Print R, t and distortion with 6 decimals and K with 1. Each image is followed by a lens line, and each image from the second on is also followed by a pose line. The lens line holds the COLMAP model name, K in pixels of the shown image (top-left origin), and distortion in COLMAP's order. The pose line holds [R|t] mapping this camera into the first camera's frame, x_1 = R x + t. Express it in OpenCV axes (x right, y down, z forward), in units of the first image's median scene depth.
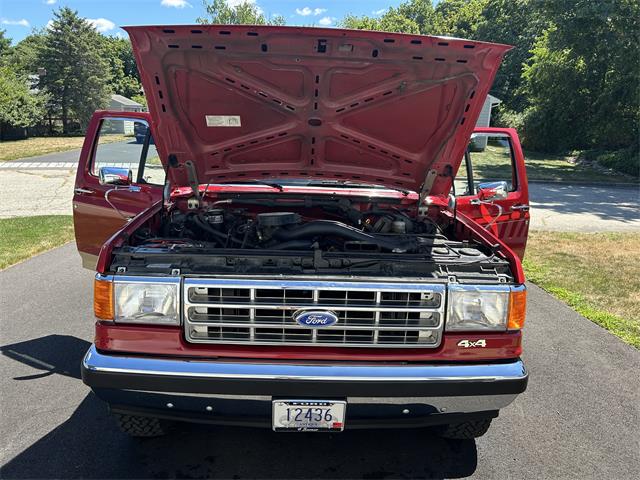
lens RADIAL K [[482.7, 0, 316.1], [0, 482.7, 239.6], [0, 0, 1]] dist [0.048381, -0.061065]
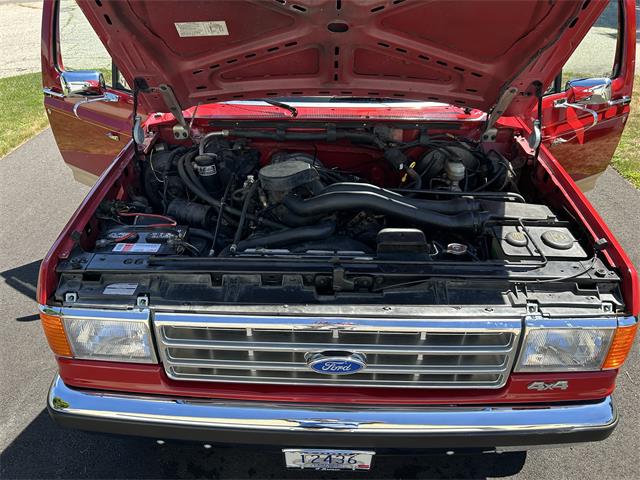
lens RADIAL K [[482.7, 0, 316.1], [0, 482.7, 239.6], [0, 0, 1]] dist [0.048381, -0.061065]
pose [[0.997103, 0.004204, -0.075951, 0.024017], [0.022670, 0.936679, 0.349455, -0.258045], [0.072611, -0.350164, 0.933870, 0.356434]]
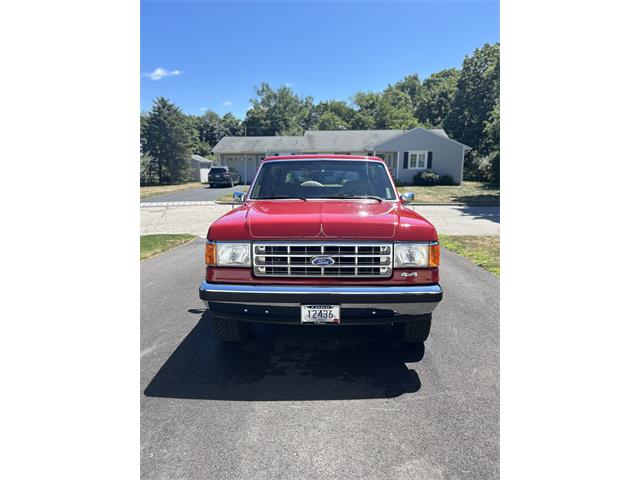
lens RADIAL K [[362.4, 0, 320.0], [0, 362.4, 240.0], [0, 0, 1]] dist [0.013376, -0.000725]
pose [[0.998142, -0.027061, -0.054589, 0.064283], [0.024451, 0.998552, -0.047918, 0.140953], [0.055807, 0.046494, 0.997358, -0.375896]]
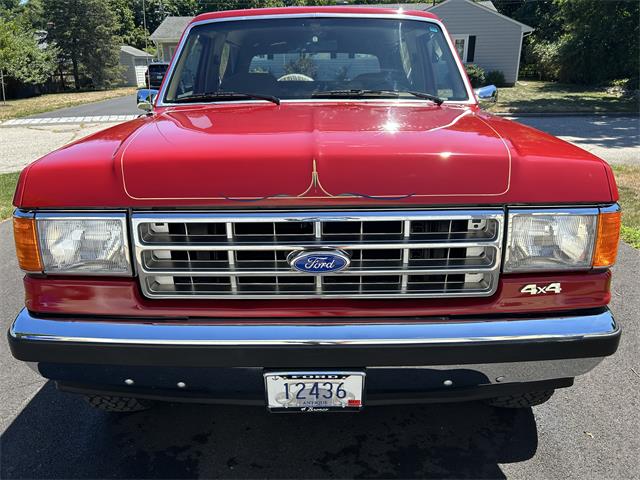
lens RADIAL K [[482.7, 0, 316.1], [0, 482.7, 239.6], [0, 0, 1]] dist [0.048381, -0.061065]
pose [[0.998129, -0.033463, -0.051173, 0.031323], [0.038400, 0.994369, 0.098768, 0.058596], [0.047580, -0.100548, 0.993794, 0.282668]]
